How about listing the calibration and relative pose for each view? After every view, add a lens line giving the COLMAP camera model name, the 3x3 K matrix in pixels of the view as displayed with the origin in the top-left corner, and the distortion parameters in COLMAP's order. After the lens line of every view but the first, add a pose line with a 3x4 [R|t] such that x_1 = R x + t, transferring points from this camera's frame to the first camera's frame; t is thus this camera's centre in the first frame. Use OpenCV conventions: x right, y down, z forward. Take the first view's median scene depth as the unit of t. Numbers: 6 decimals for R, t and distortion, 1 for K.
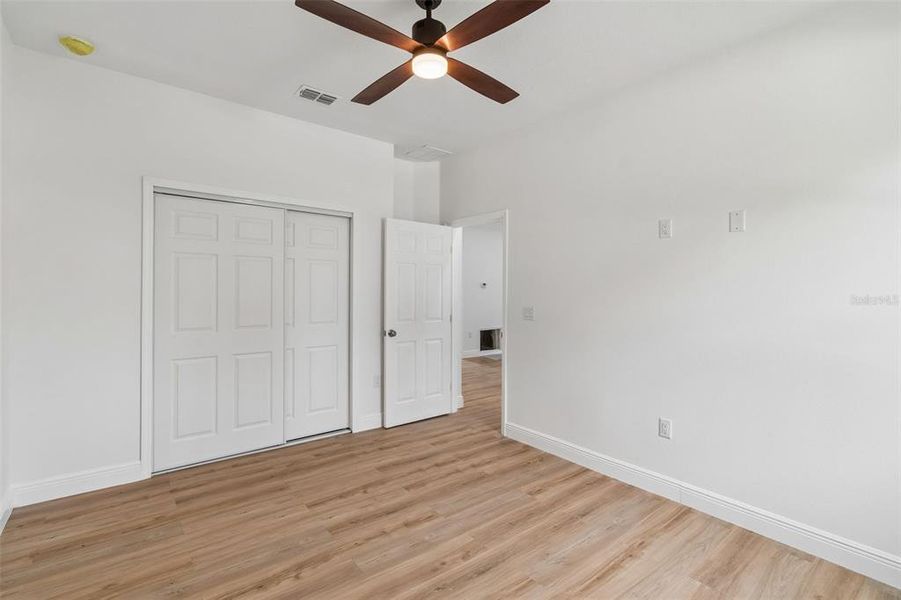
lens RADIAL K [[401.7, 0, 449.0], [0, 401.7, 299.2], [0, 0, 1]] dist [0.002663, -0.000496]
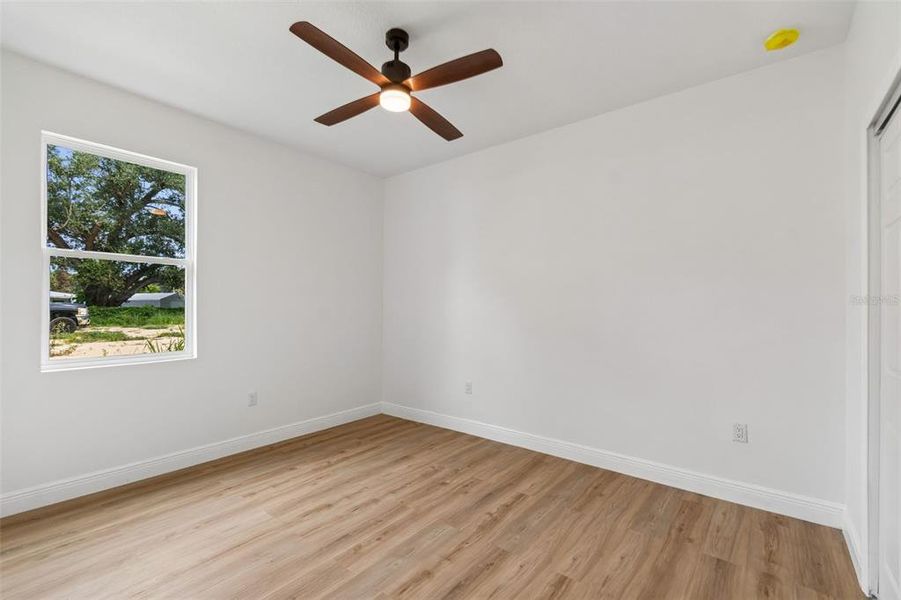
lens RADIAL K [[401.7, 0, 449.0], [0, 401.7, 299.2], [0, 0, 1]] dist [0.002663, -0.000496]
pose [[-0.974245, -0.017776, -0.224790, 0.054449], [-0.018685, 0.999824, 0.001916, -0.012509], [0.224716, 0.006067, -0.974405, 1.955402]]
